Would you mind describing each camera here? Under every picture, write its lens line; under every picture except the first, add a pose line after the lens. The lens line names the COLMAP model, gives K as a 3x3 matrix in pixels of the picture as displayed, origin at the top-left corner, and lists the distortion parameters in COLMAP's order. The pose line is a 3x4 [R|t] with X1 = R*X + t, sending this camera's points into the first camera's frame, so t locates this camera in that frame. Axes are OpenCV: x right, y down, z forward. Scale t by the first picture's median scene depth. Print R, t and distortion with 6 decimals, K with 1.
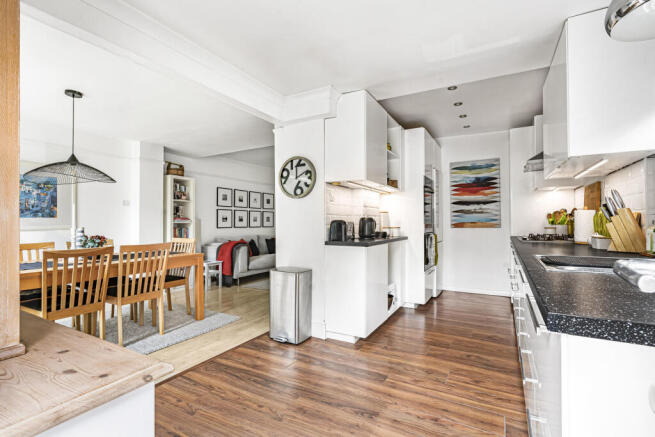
lens RADIAL K [[297.7, 0, 353.8], [0, 297.7, 220.0], [0, 0, 1]] dist [-0.008402, 0.001414]
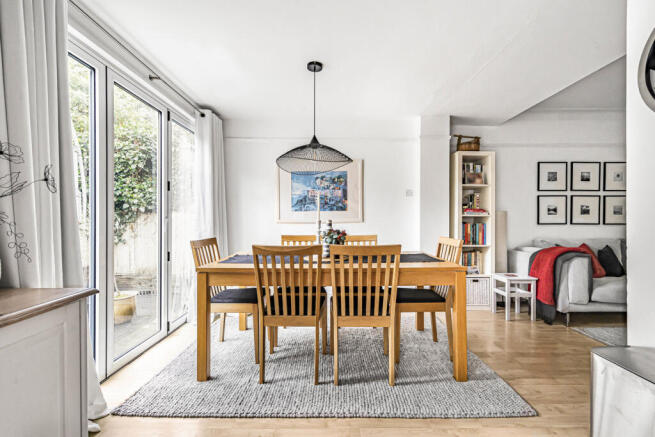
lens RADIAL K [[297.7, 0, 330.8], [0, 297.7, 221.0], [0, 0, 1]] dist [-0.008402, 0.001414]
pose [[0.421264, 0.006956, -0.906911, -0.068589], [0.006661, 0.999920, 0.010764, 0.011262], [0.906913, -0.010575, 0.421184, 0.360869]]
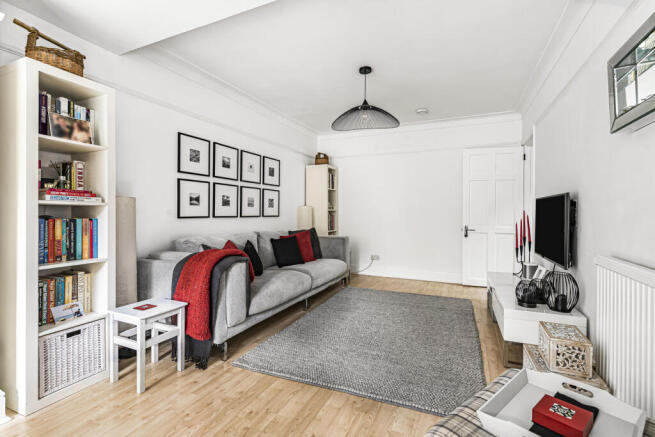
lens RADIAL K [[297.7, 0, 328.5], [0, 297.7, 214.5], [0, 0, 1]] dist [-0.008402, 0.001414]
pose [[0.999964, 0.008504, -0.000478, -0.255397], [-0.008495, 0.999823, 0.016788, 0.013034], [0.000620, -0.016783, 0.999859, 0.611250]]
